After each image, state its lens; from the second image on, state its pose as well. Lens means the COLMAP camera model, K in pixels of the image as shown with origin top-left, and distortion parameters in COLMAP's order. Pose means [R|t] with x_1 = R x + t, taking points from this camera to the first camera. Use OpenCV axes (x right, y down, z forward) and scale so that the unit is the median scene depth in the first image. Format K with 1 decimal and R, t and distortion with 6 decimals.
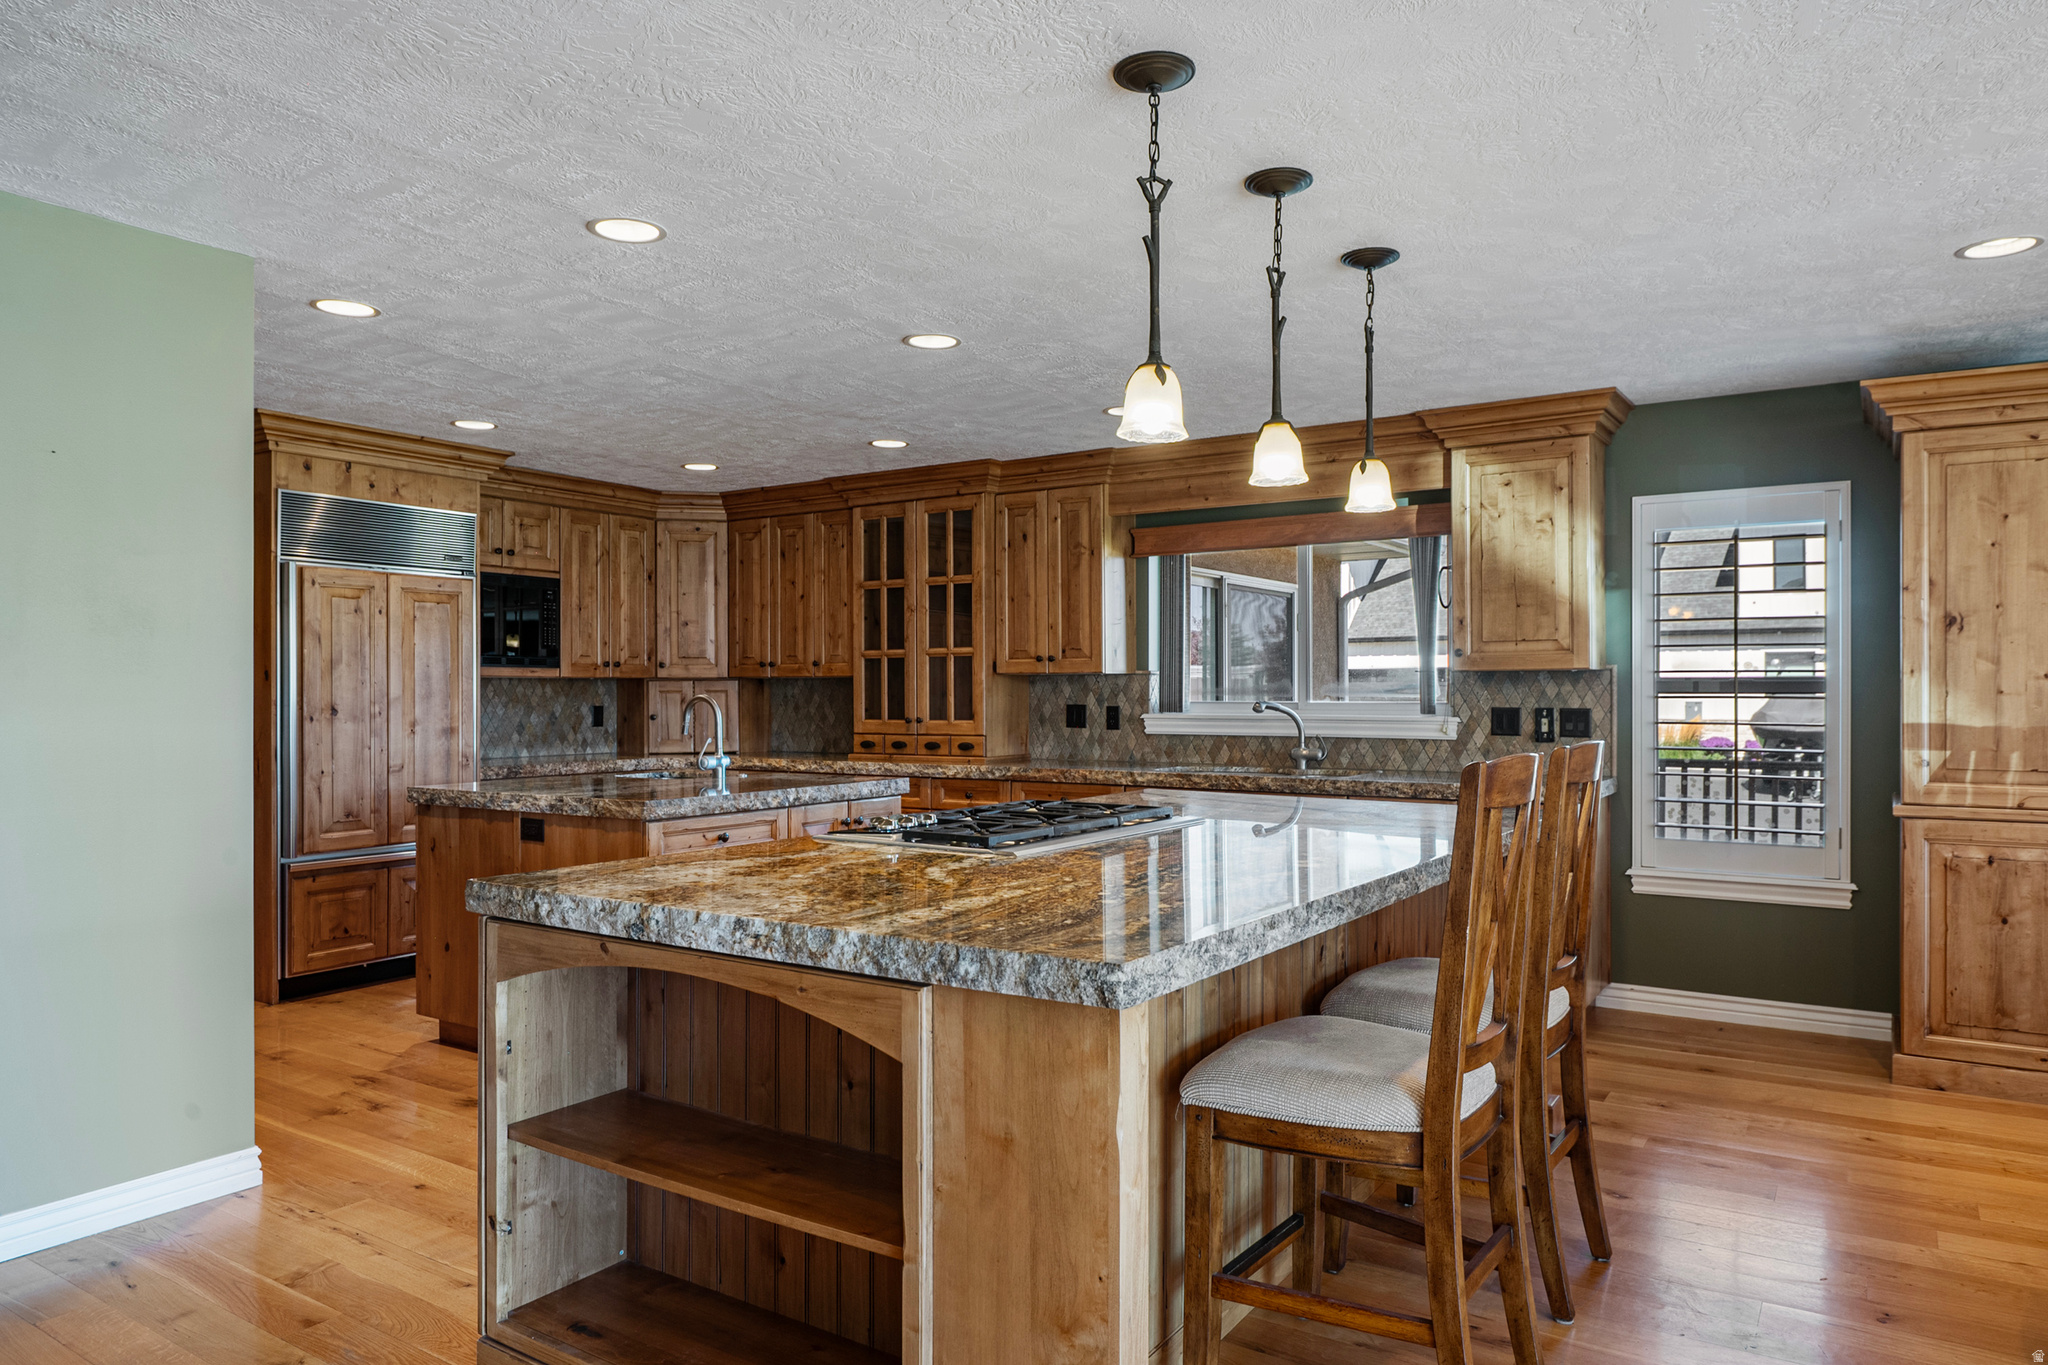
lens RADIAL K [[1316.4, 0, 1014.4], [0, 1316.4, 686.4], [0, 0, 1]] dist [-0.000911, 0.000775]
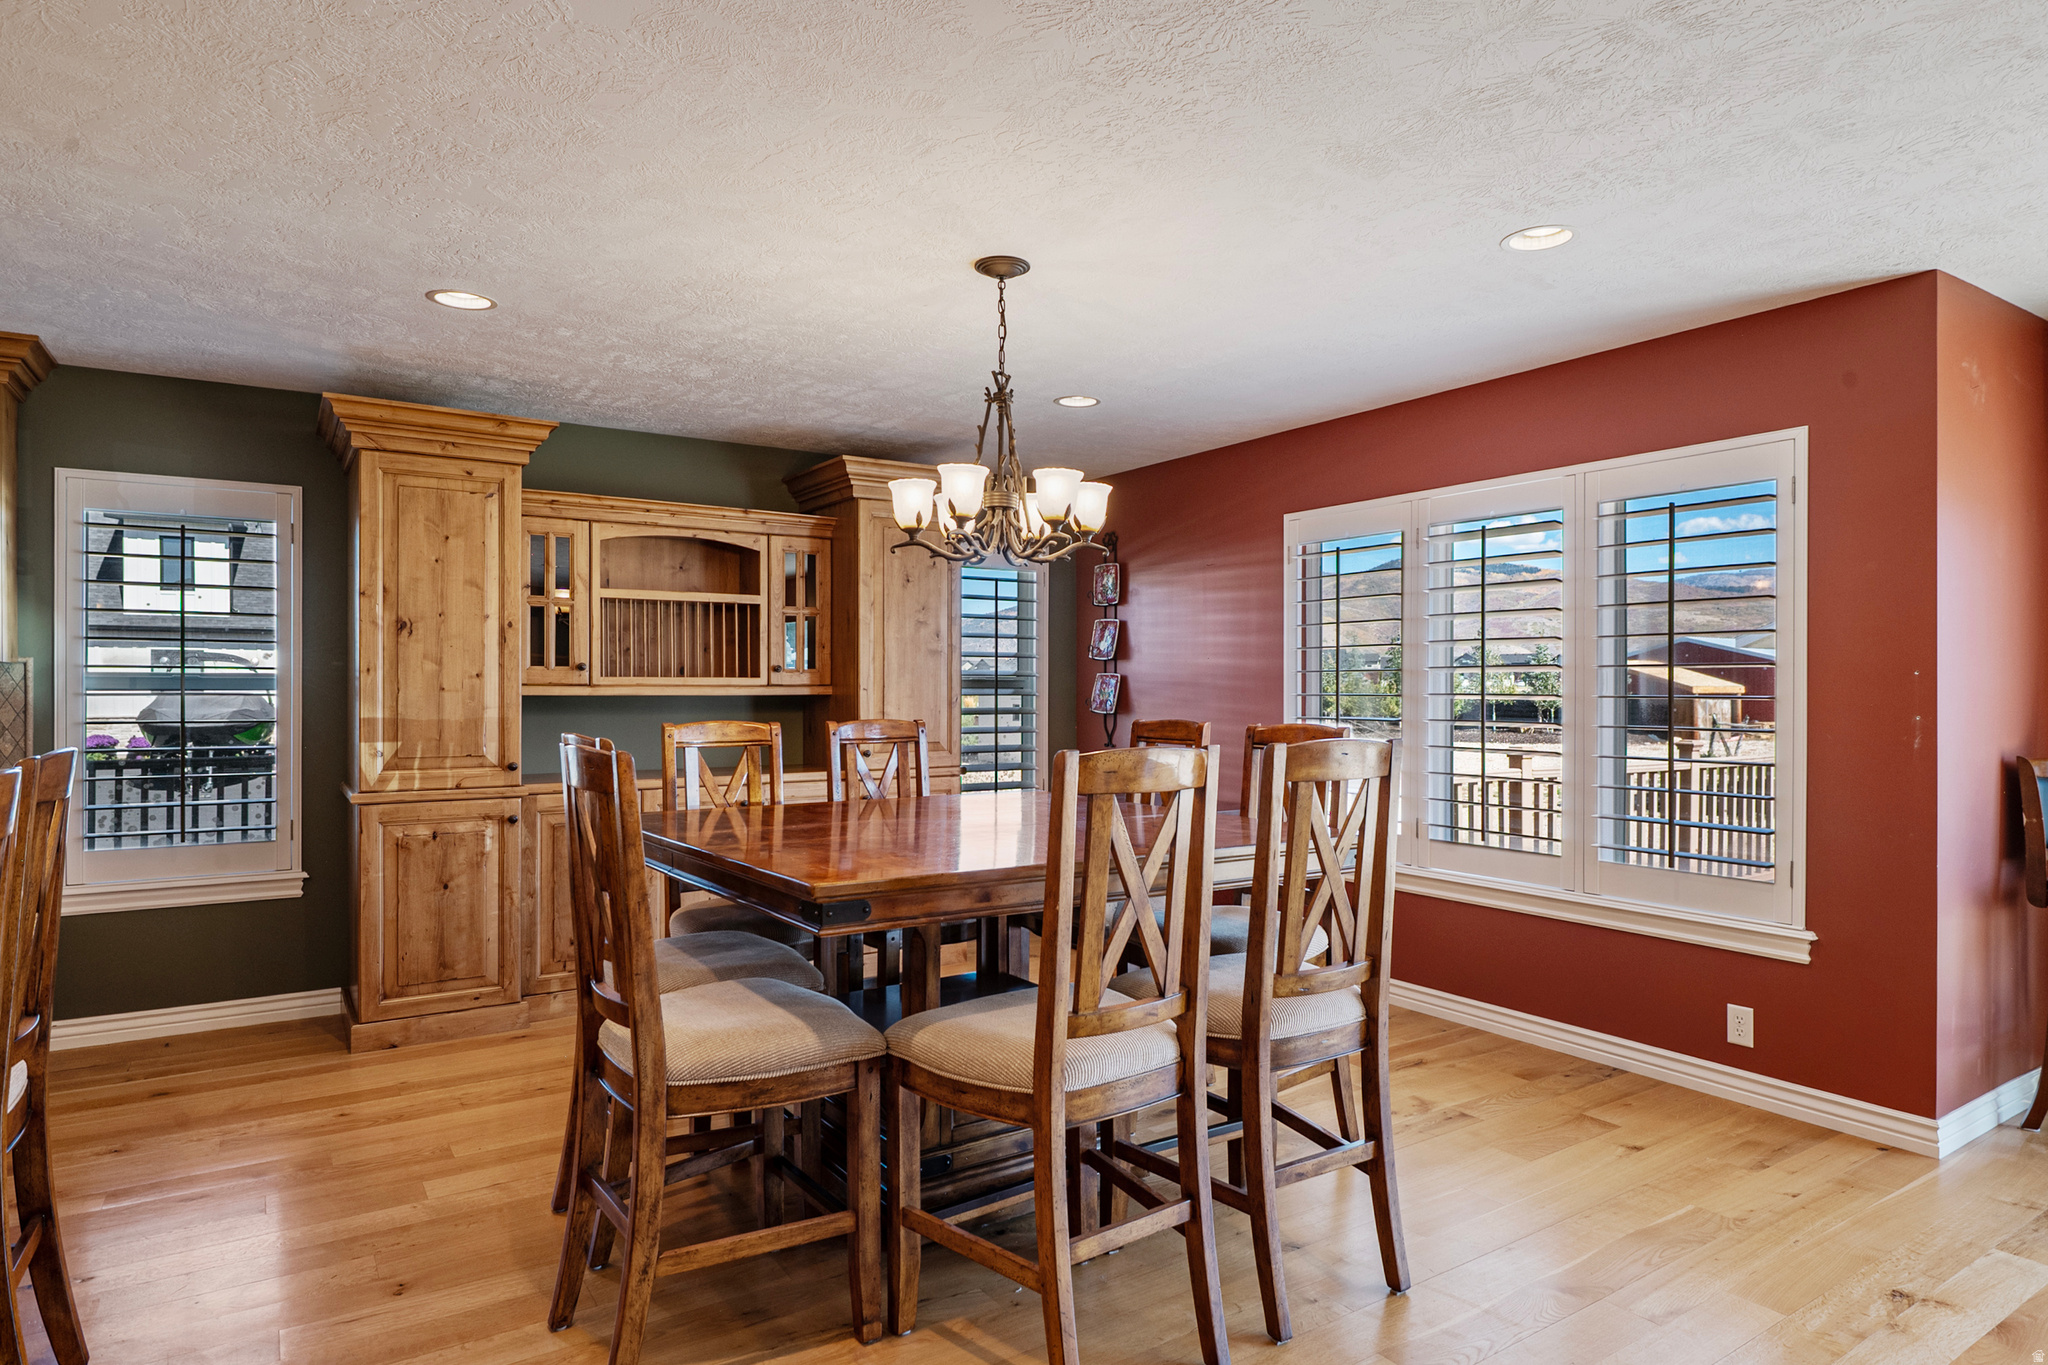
lens RADIAL K [[1178.7, 0, 1025.7], [0, 1178.7, 690.8], [0, 0, 1]] dist [0.000499, -0.000714]
pose [[0.391317, -0.000815, 0.920255, -0.002405], [-0.004097, 0.999988, 0.002627, 0.001024], [-0.920247, -0.004798, 0.391309, 0.120896]]
